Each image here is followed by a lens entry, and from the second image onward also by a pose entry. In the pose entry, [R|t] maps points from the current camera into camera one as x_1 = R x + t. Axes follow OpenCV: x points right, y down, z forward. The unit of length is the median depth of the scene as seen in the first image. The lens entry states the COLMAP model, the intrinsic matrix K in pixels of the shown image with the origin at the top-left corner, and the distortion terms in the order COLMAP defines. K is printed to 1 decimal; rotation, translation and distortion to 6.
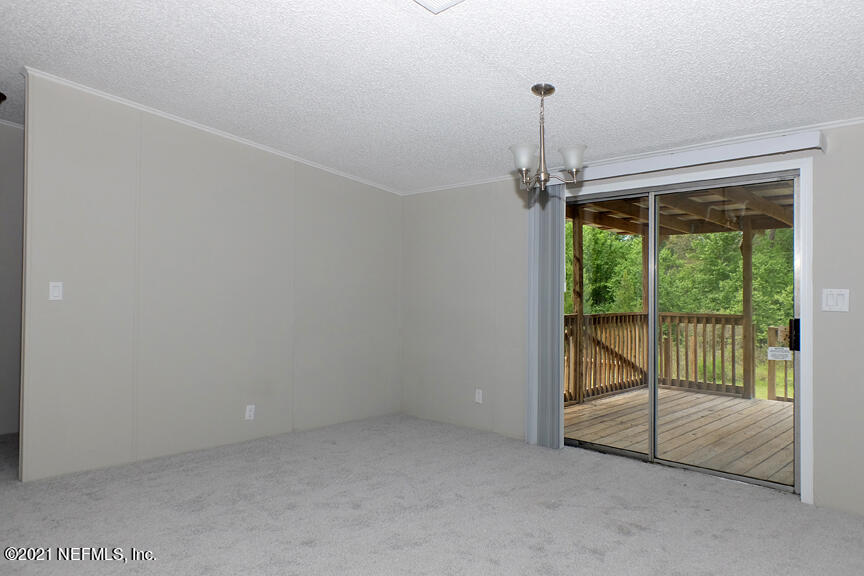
lens RADIAL K [[601.8, 0, 432.7], [0, 601.8, 285.7], [0, 0, 1]] dist [0.005998, 0.007573]
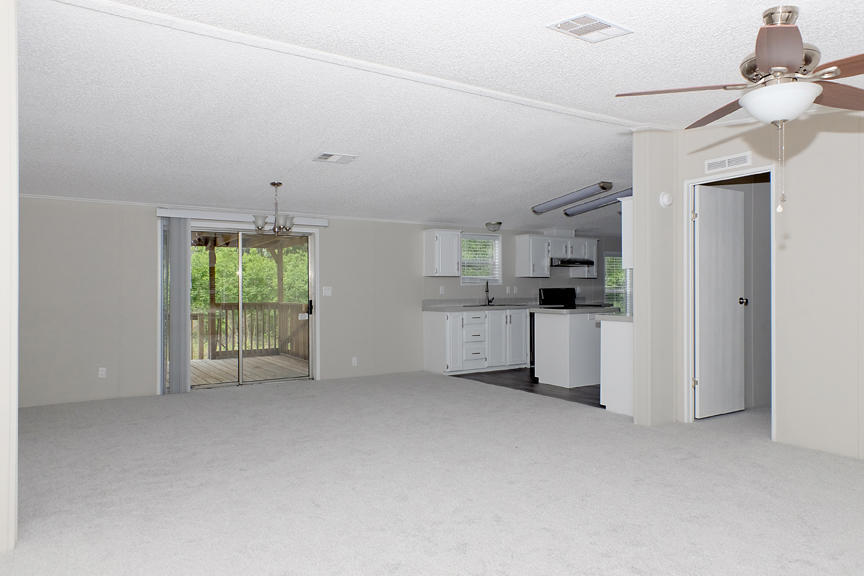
lens RADIAL K [[601.8, 0, 434.7], [0, 601.8, 289.0], [0, 0, 1]] dist [0.005998, 0.007573]
pose [[0.214729, -0.004657, 0.976663, -1.433753], [-0.002407, 0.999983, 0.005297, 0.001783], [-0.976671, -0.003489, 0.214714, 0.079066]]
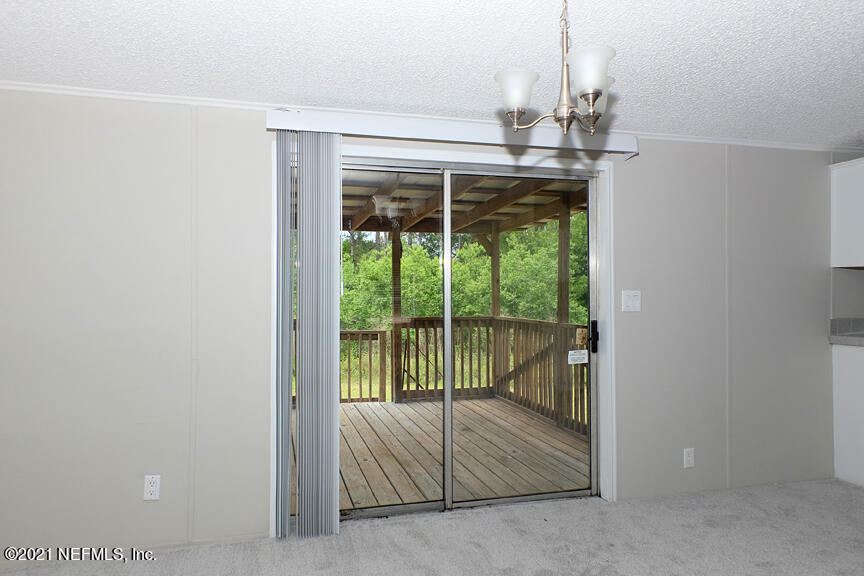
lens RADIAL K [[601.8, 0, 432.1], [0, 601.8, 289.5], [0, 0, 1]] dist [0.005998, 0.007573]
pose [[0.499432, 0.003652, 0.866345, -0.391275], [-0.000288, 0.999992, -0.004049, 0.007663], [-0.866353, 0.001773, 0.499429, 0.721410]]
